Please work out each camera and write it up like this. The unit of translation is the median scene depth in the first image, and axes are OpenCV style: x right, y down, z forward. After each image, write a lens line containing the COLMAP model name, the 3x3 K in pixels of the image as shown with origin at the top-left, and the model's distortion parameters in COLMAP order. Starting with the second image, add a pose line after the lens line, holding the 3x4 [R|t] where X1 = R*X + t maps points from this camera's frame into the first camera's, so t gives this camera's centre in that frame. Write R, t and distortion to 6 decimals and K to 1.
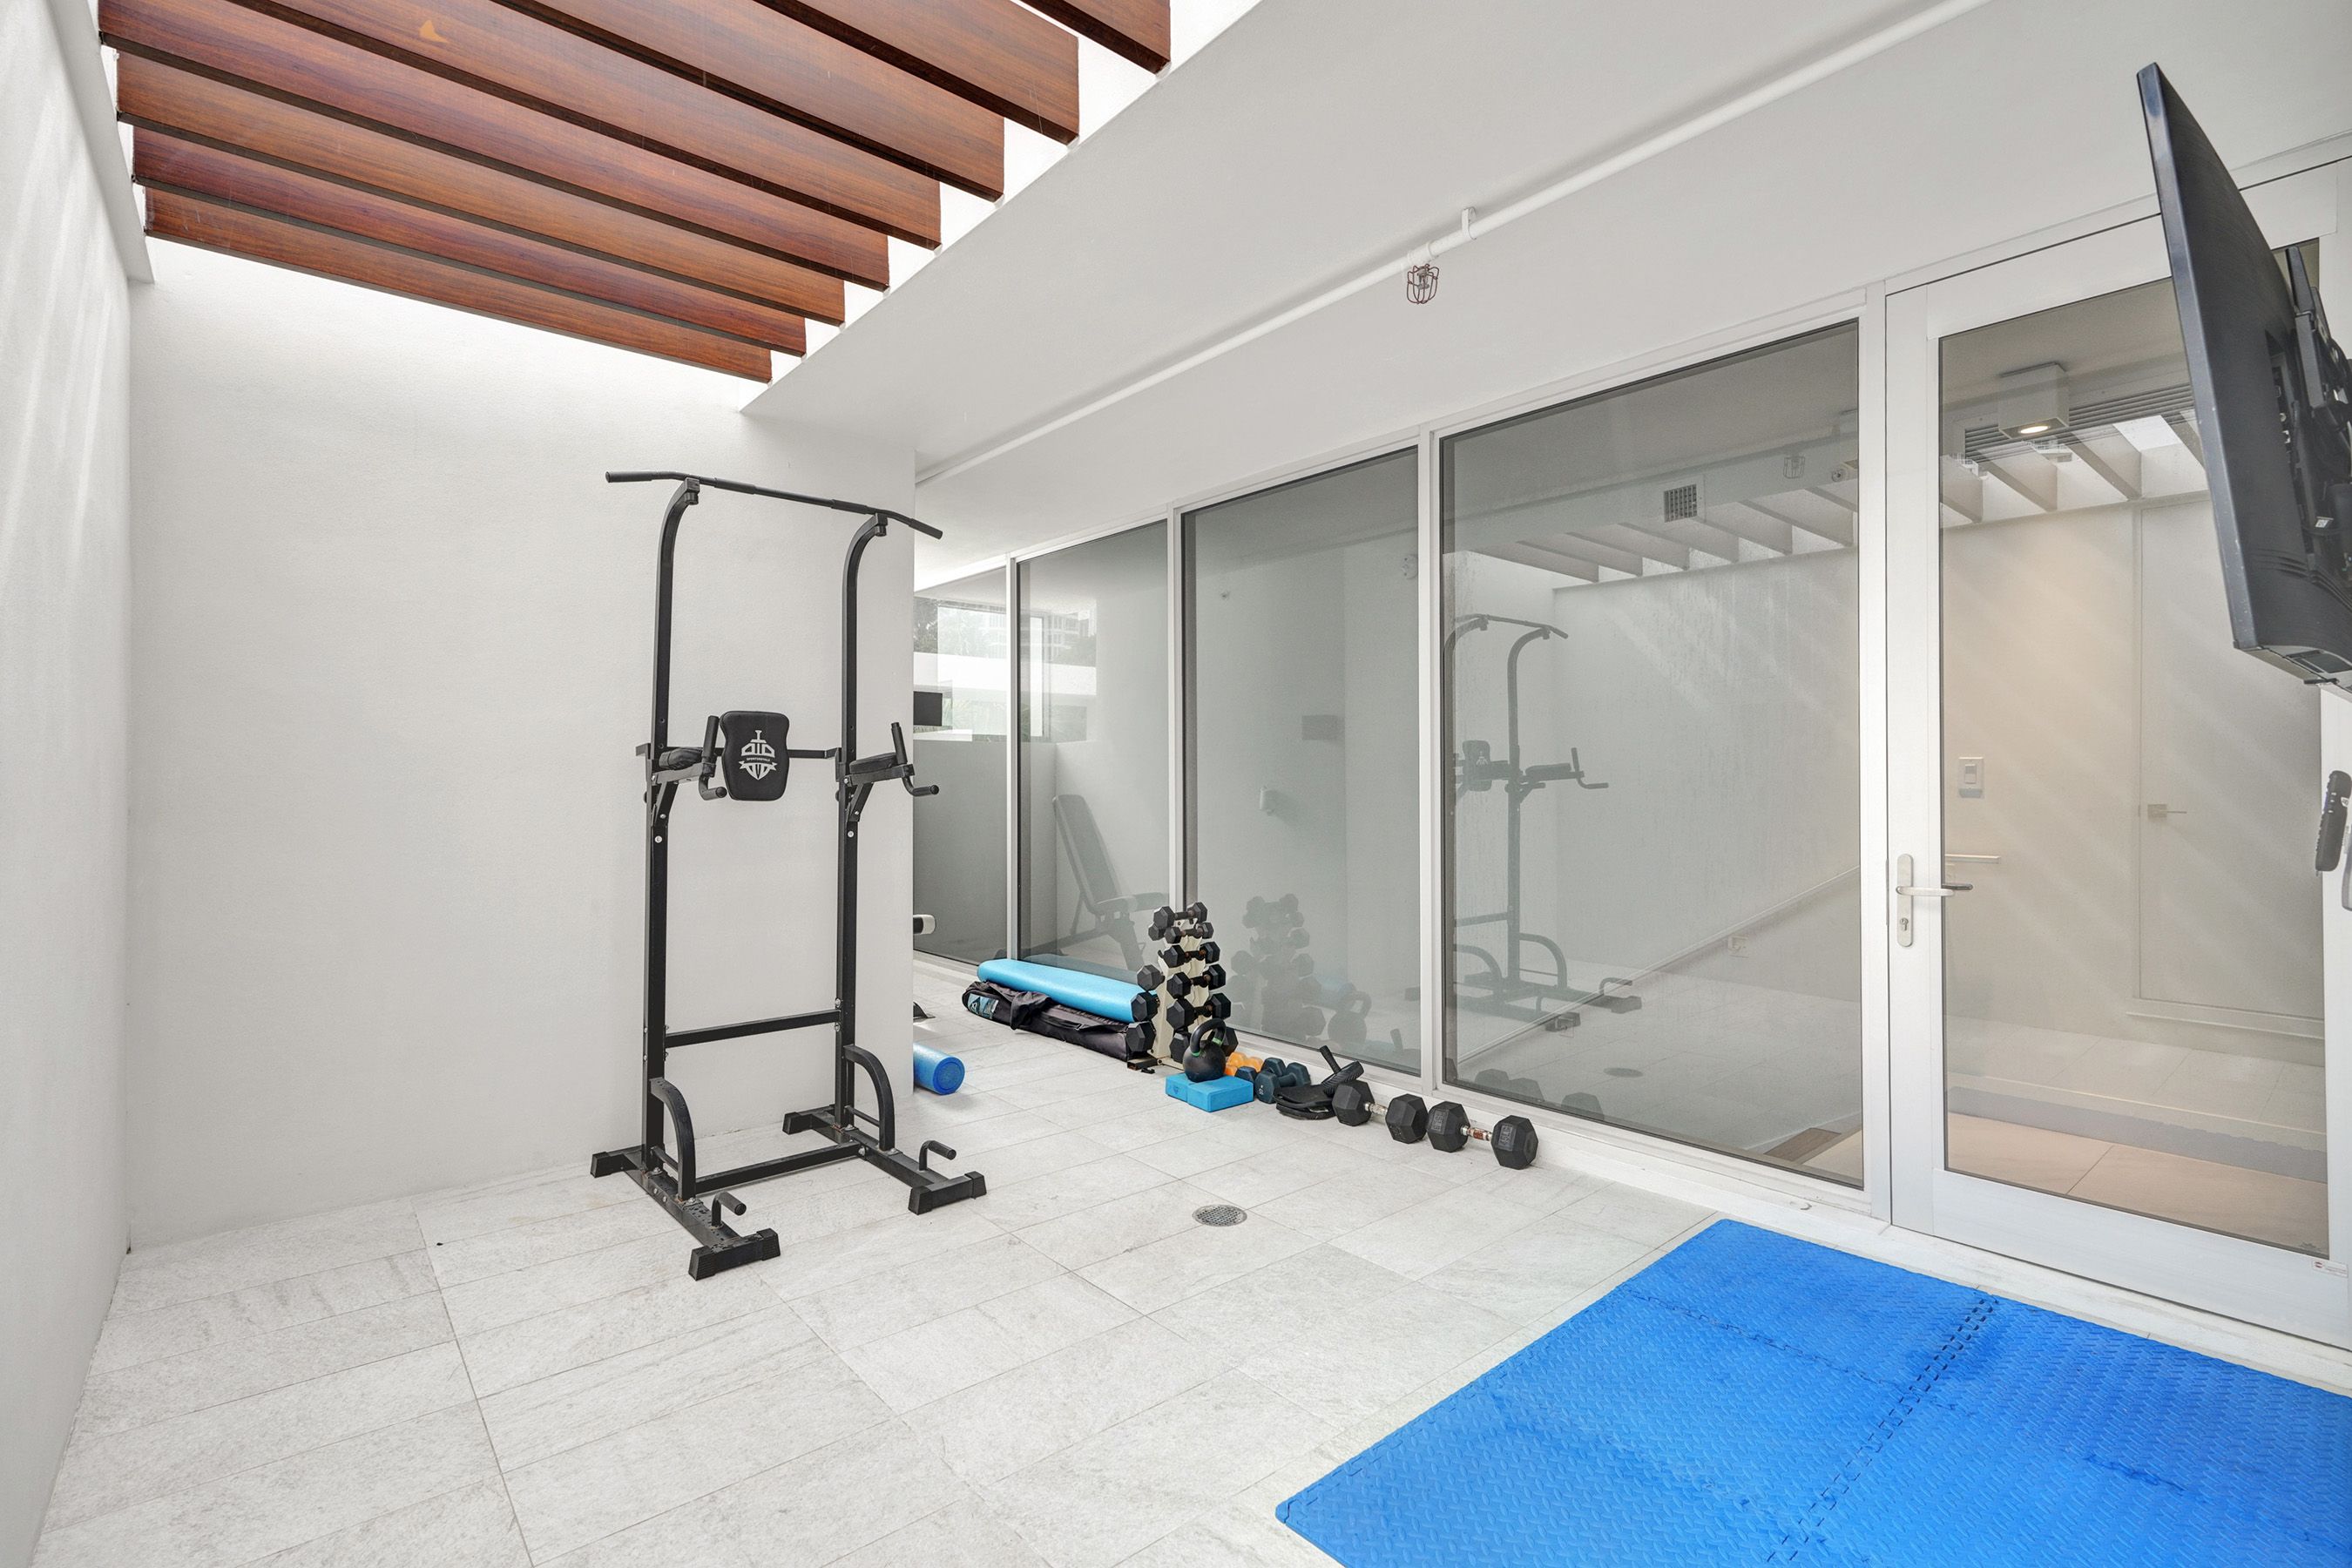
lens RADIAL K [[1068.5, 0, 1174.3], [0, 1068.5, 785.0], [0, 0, 1]] dist [-0.031088, 0.002647]
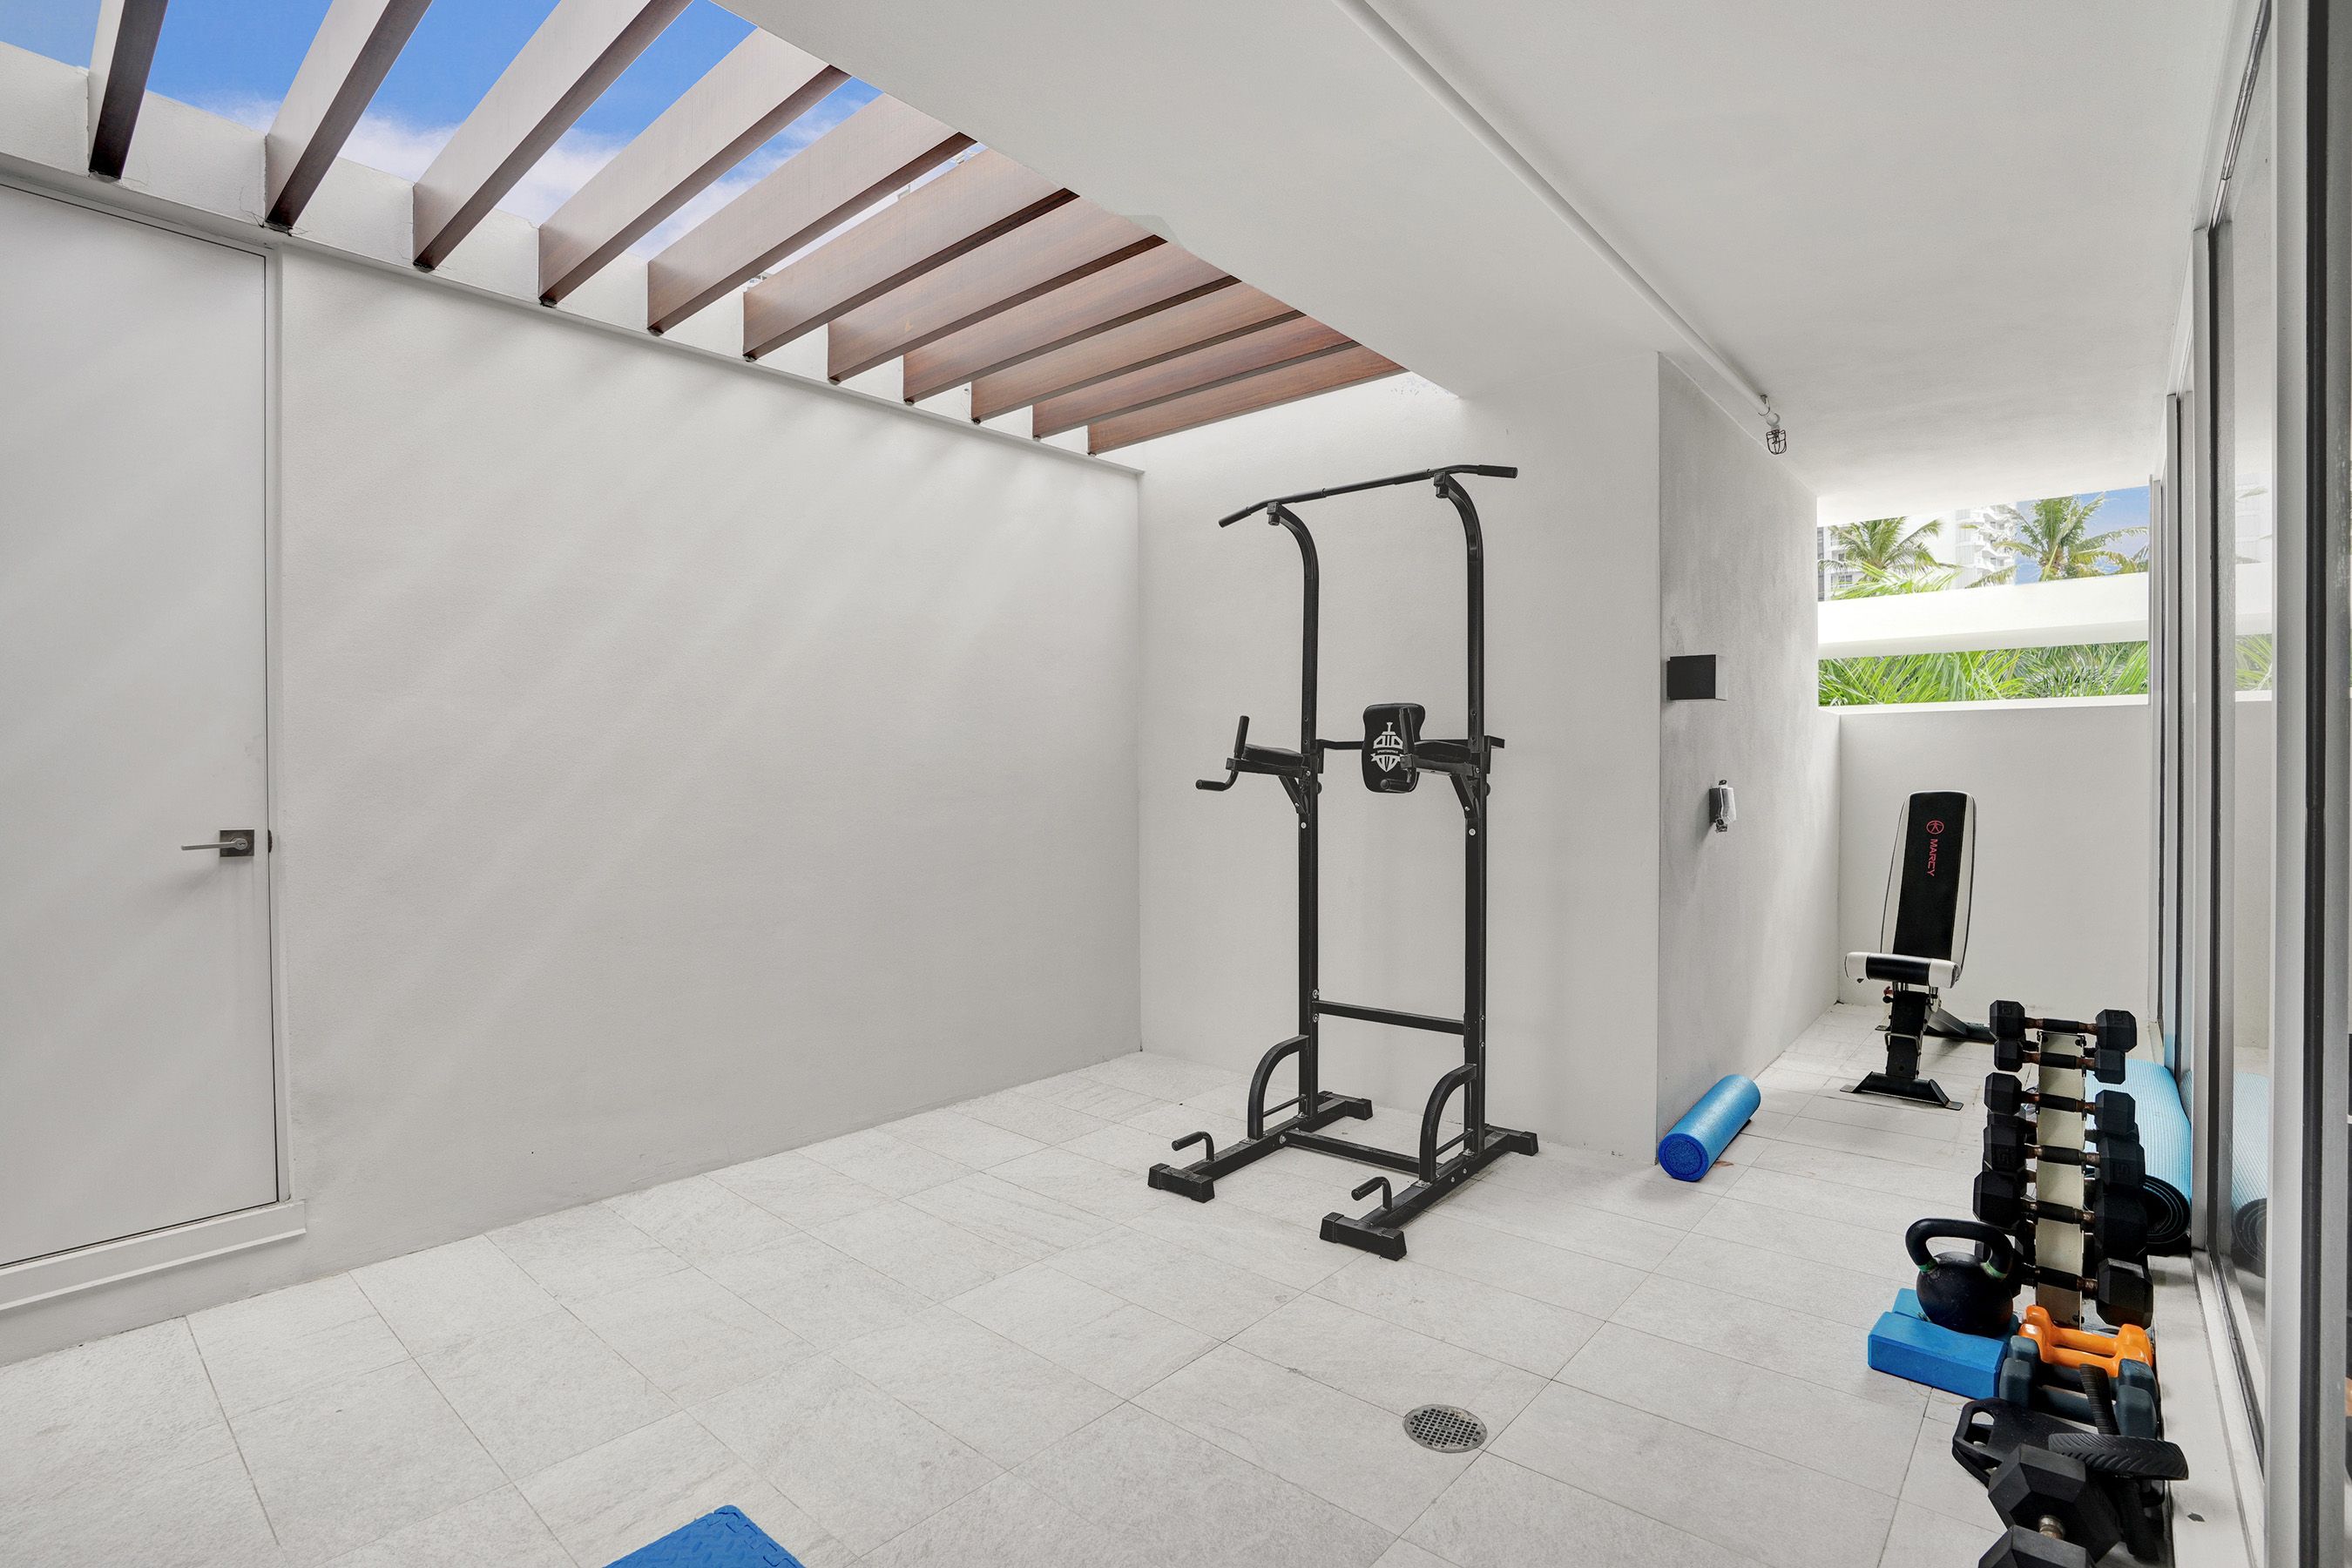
lens RADIAL K [[1068.5, 0, 1171.2], [0, 1068.5, 788.6], [0, 0, 1]] dist [-0.031088, 0.002647]
pose [[0.160590, 0.016886, -0.986877, 0.593563], [0.006134, 0.999817, 0.018106, -0.008847], [0.987002, -0.008961, 0.160457, 0.652214]]
